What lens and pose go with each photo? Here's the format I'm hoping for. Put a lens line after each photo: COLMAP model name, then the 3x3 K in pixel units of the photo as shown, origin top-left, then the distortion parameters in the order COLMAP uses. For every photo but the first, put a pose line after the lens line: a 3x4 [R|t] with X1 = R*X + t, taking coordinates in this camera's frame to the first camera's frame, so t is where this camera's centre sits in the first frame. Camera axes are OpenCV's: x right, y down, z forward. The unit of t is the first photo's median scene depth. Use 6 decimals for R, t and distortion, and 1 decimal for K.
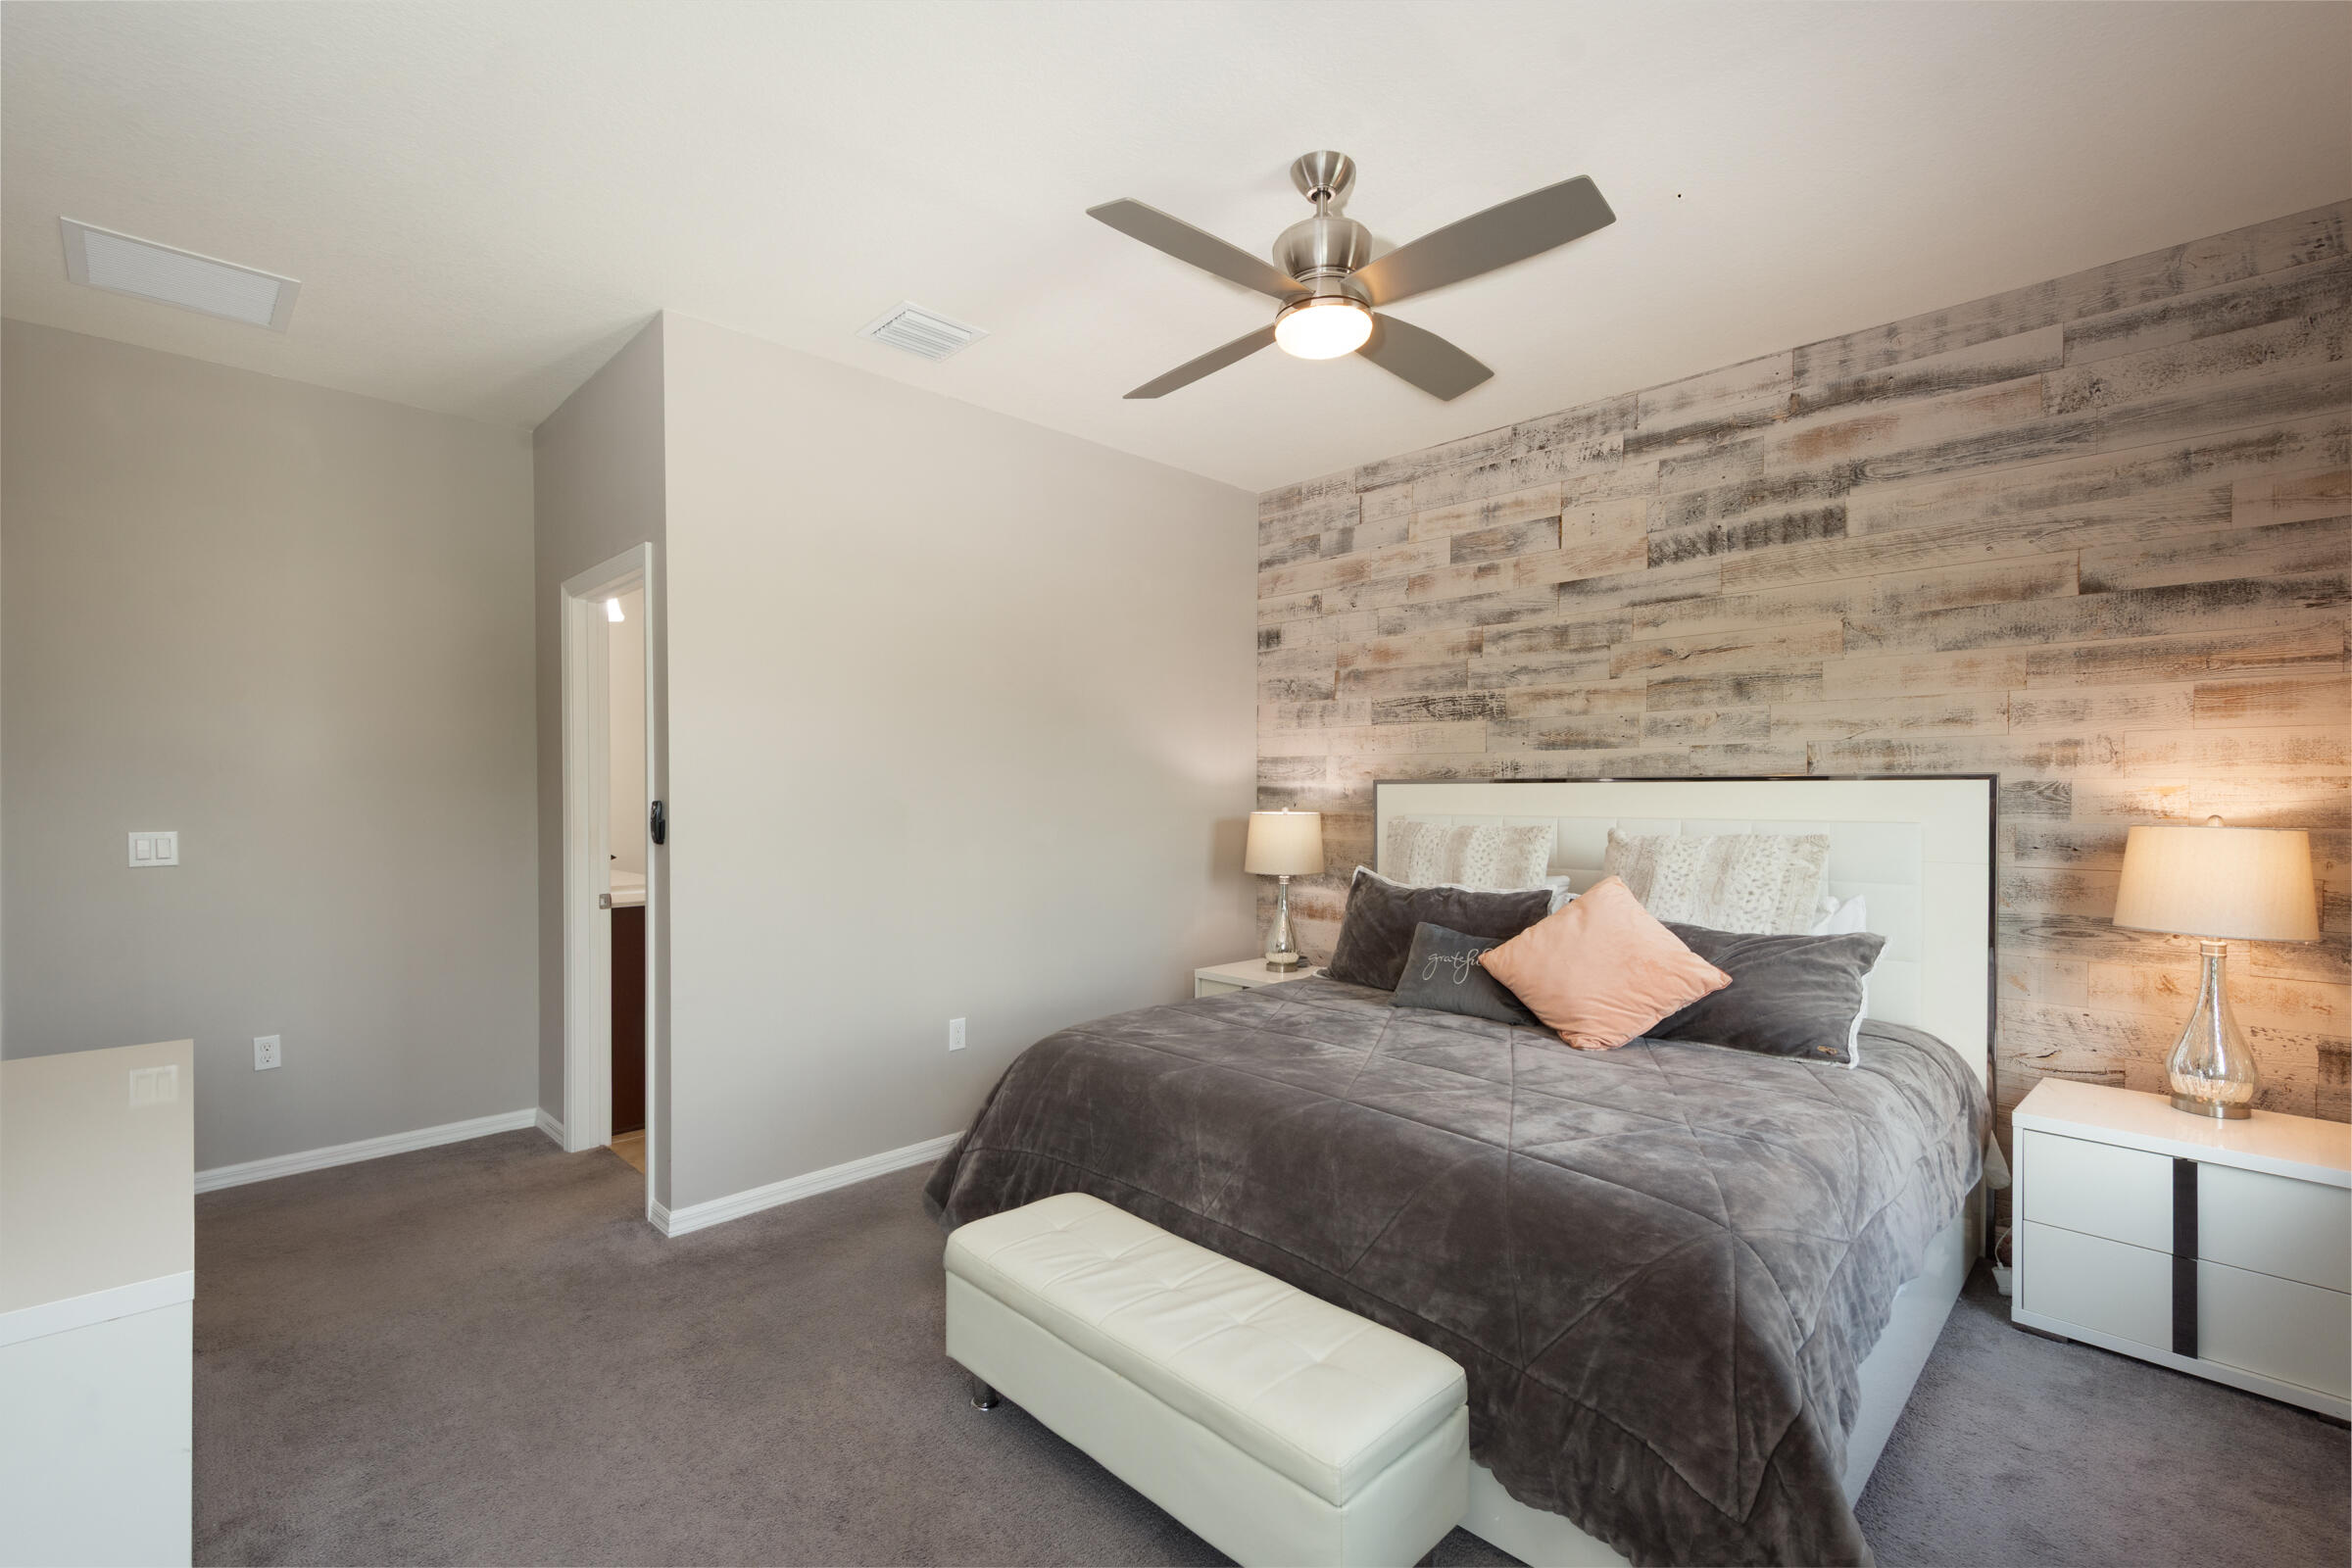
lens RADIAL K [[1028.0, 0, 1165.3], [0, 1028.0, 799.3], [0, 0, 1]] dist [-0.001564, -0.000829]
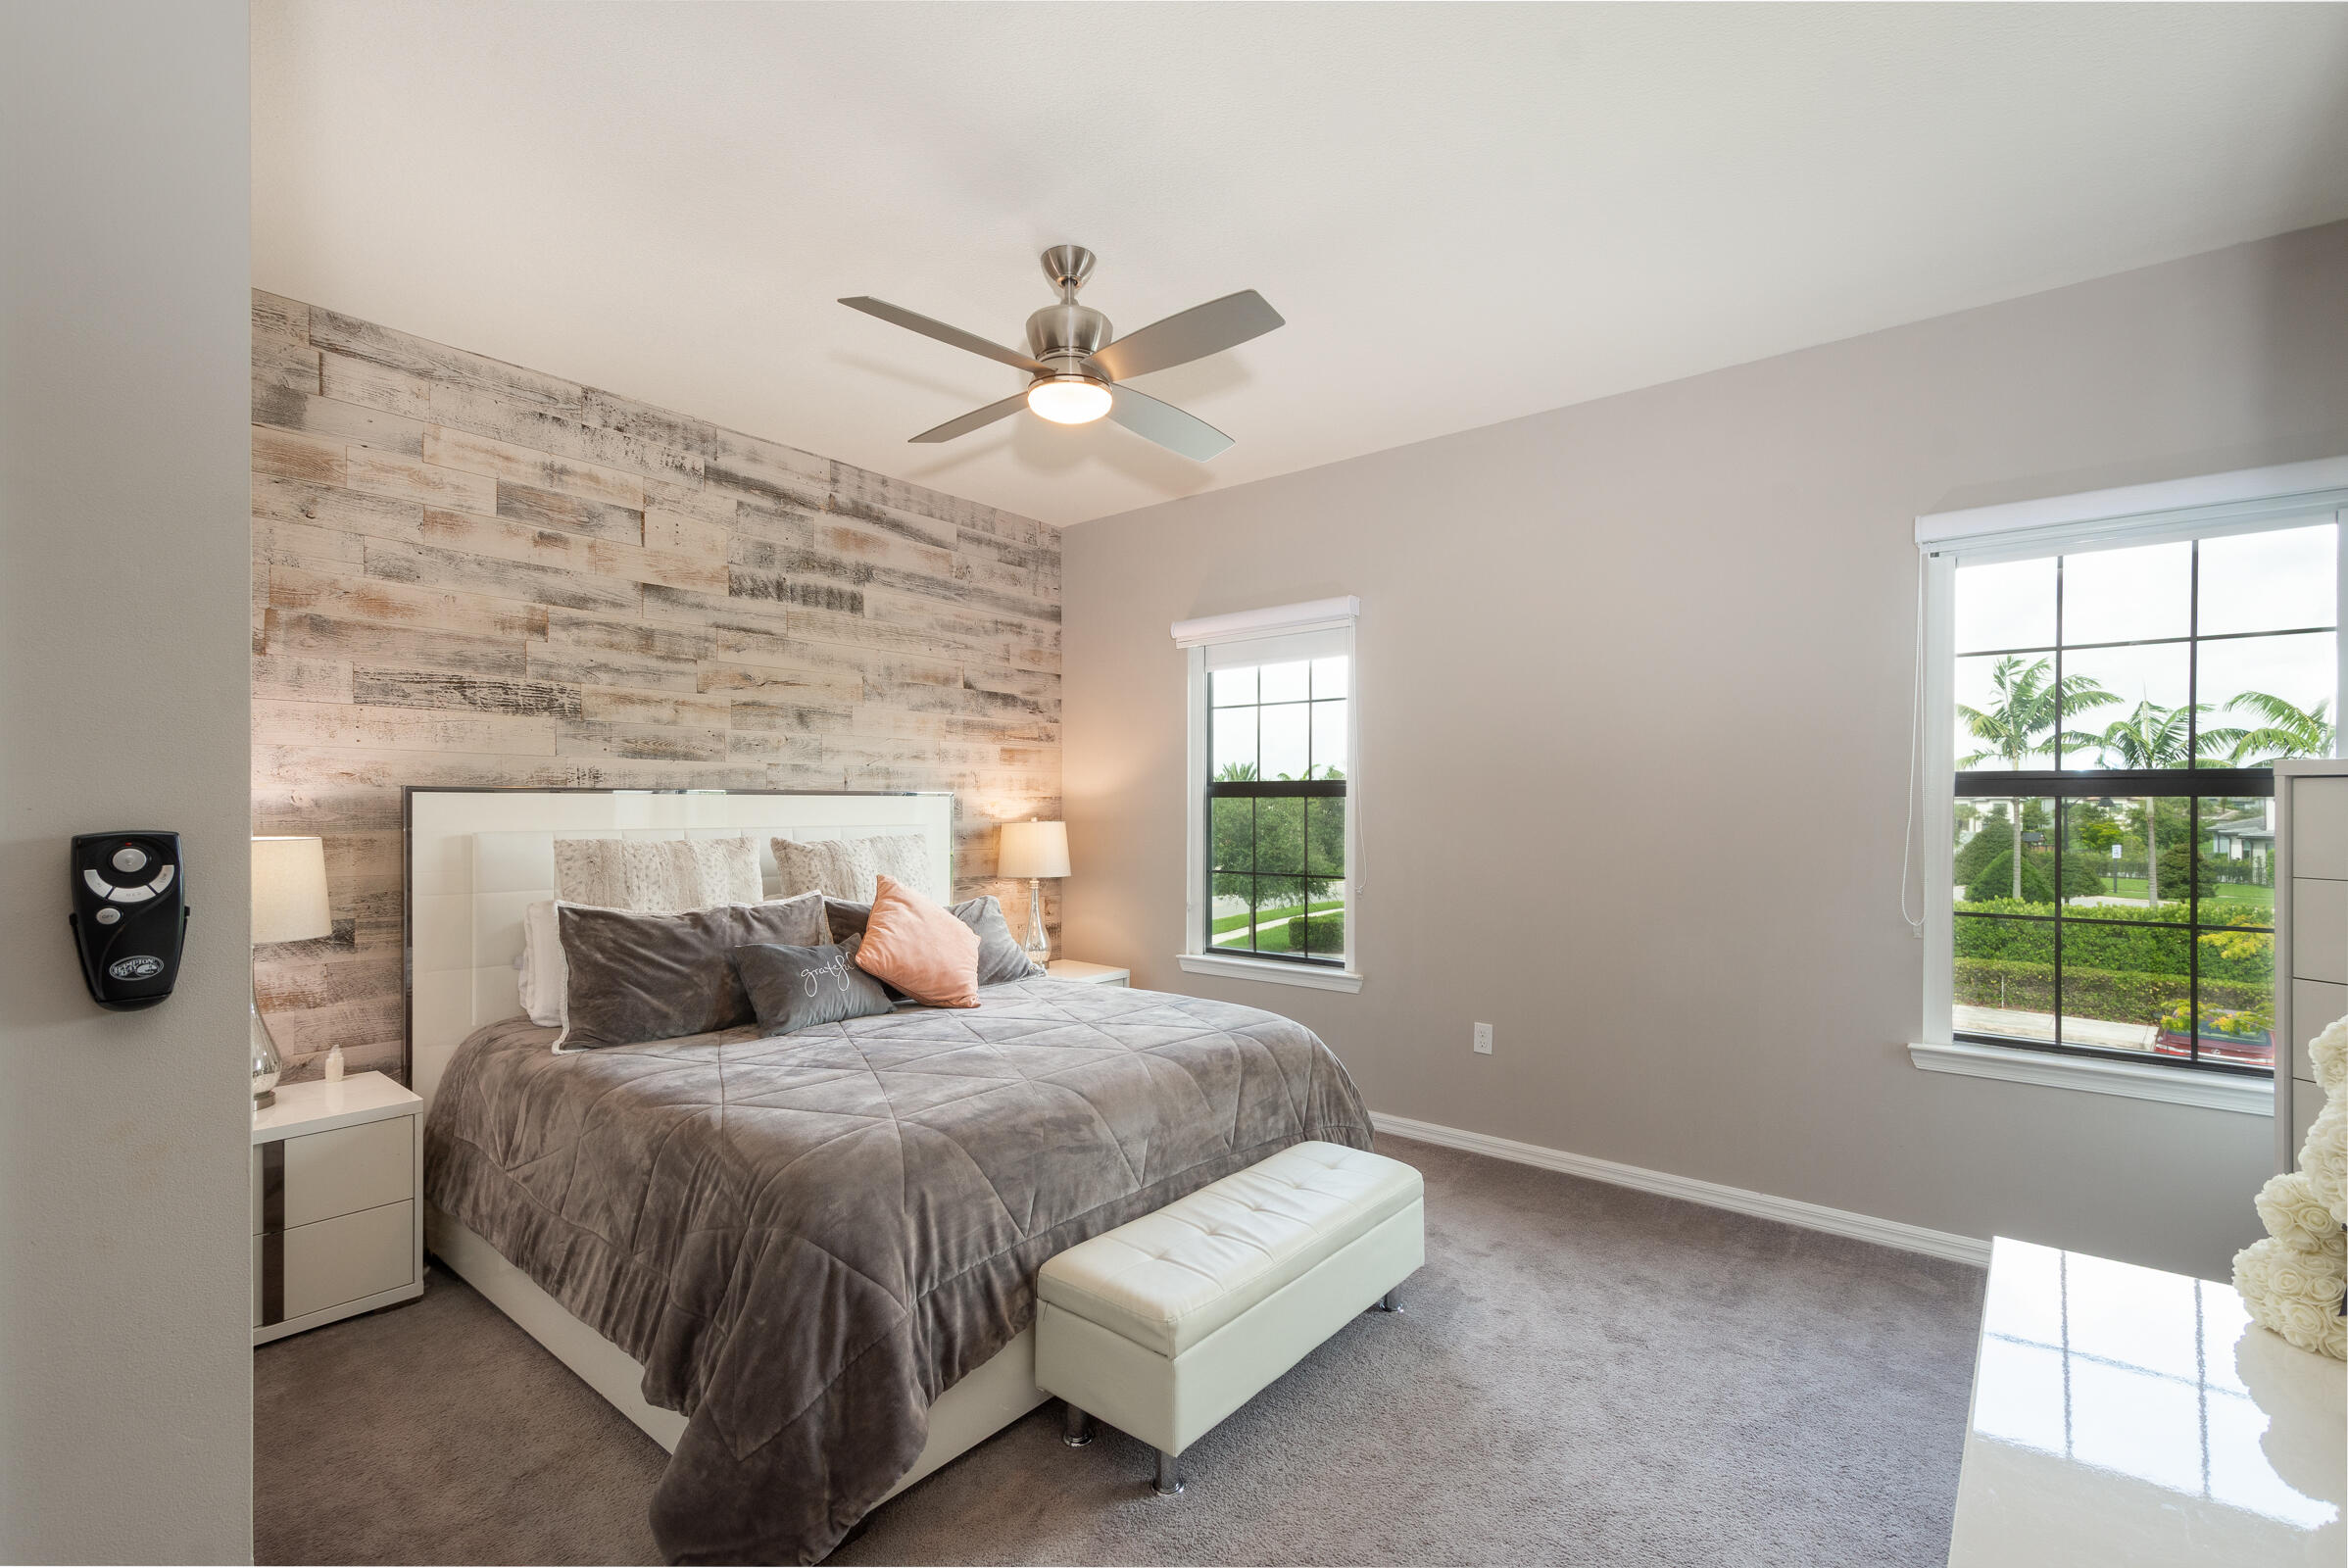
lens RADIAL K [[1026.3, 0, 1163.3], [0, 1026.3, 799.2], [0, 0, 1]] dist [-0.001564, -0.000829]
pose [[-0.115285, 0.004639, 0.993322, -0.628735], [0.004155, 0.999983, -0.004188, -0.005148], [-0.993324, 0.003644, -0.115302, 0.651740]]
